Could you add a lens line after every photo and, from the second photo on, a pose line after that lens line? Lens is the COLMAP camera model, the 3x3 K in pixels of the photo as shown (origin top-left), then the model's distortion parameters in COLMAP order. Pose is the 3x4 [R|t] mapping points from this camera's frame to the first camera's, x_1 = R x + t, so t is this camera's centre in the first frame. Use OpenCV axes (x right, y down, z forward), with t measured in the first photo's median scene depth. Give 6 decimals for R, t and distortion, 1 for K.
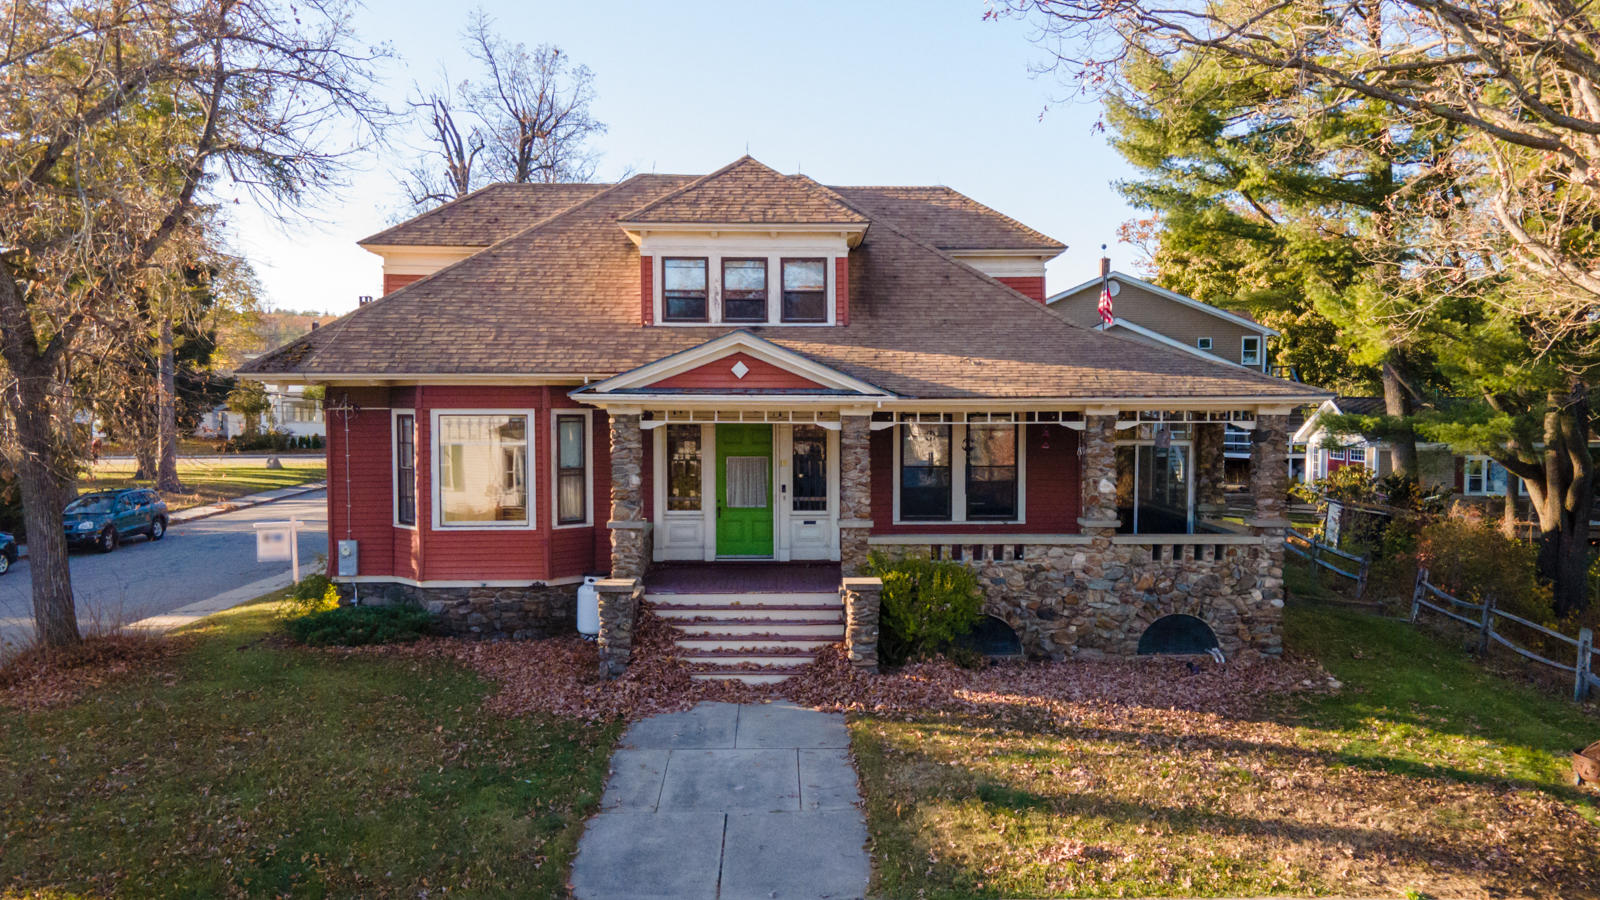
lens RADIAL K [[1205.1, 0, 800.0], [0, 1205.1, 450.0], [0, 0, 1]] dist [-0.009333, 0.075571]
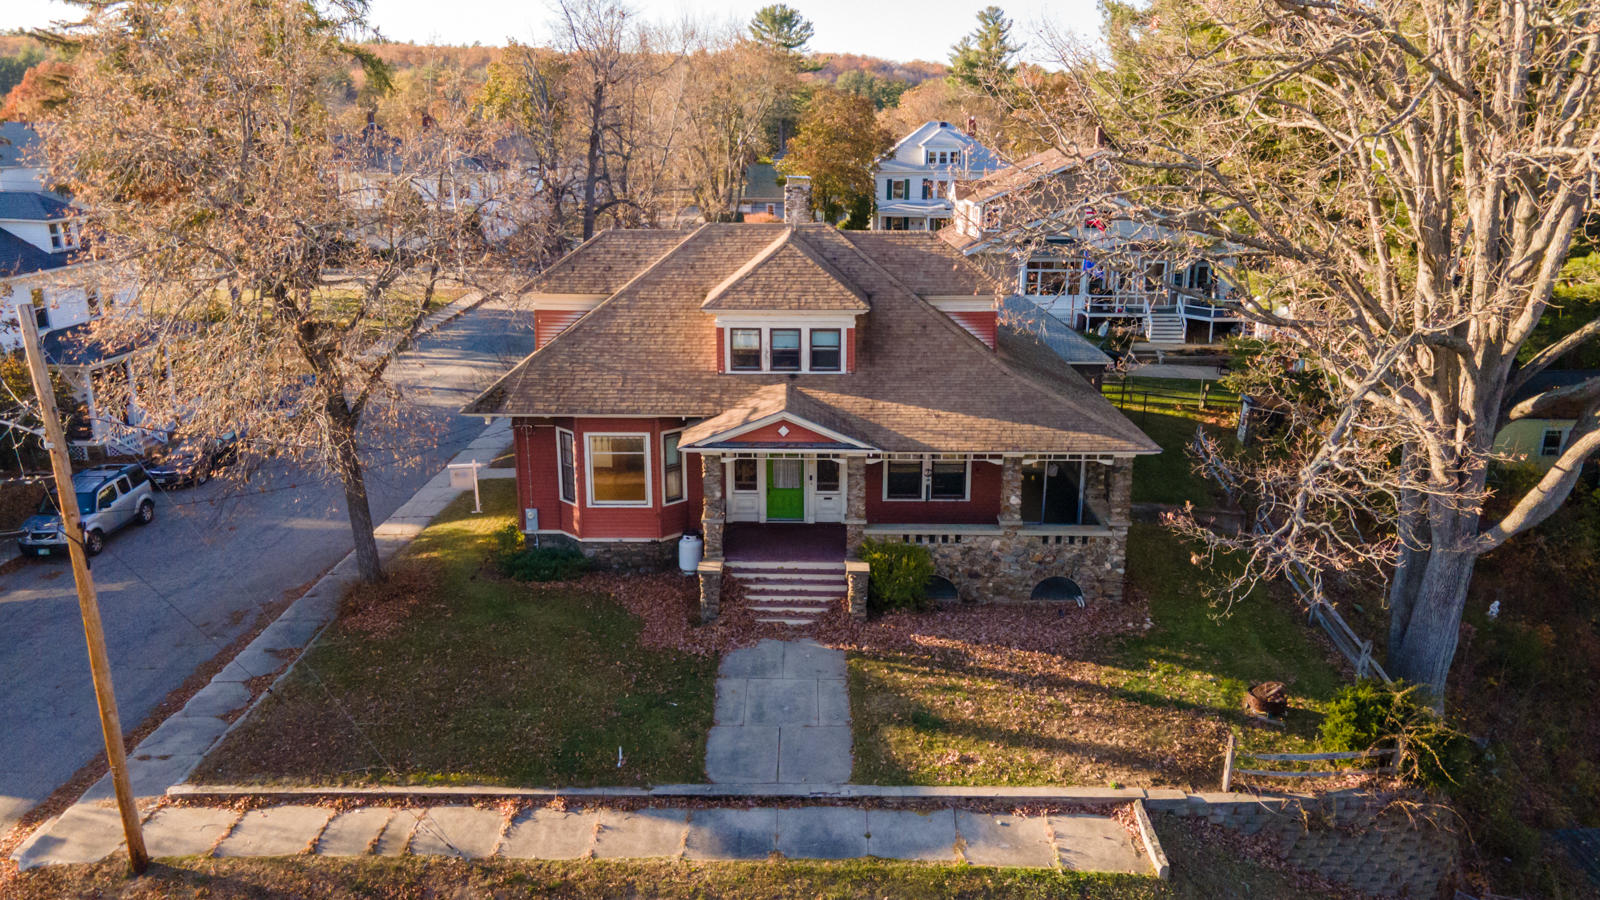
lens RADIAL K [[1155.5, 0, 768.3], [0, 1155.5, 450.4], [0, 0, 1]] dist [0.004183, -0.000900]
pose [[0.998682, 0.008385, -0.050634, 0.007121], [0.002587, 0.977086, 0.212830, -0.357971], [0.051259, -0.212680, 0.975776, -0.485052]]
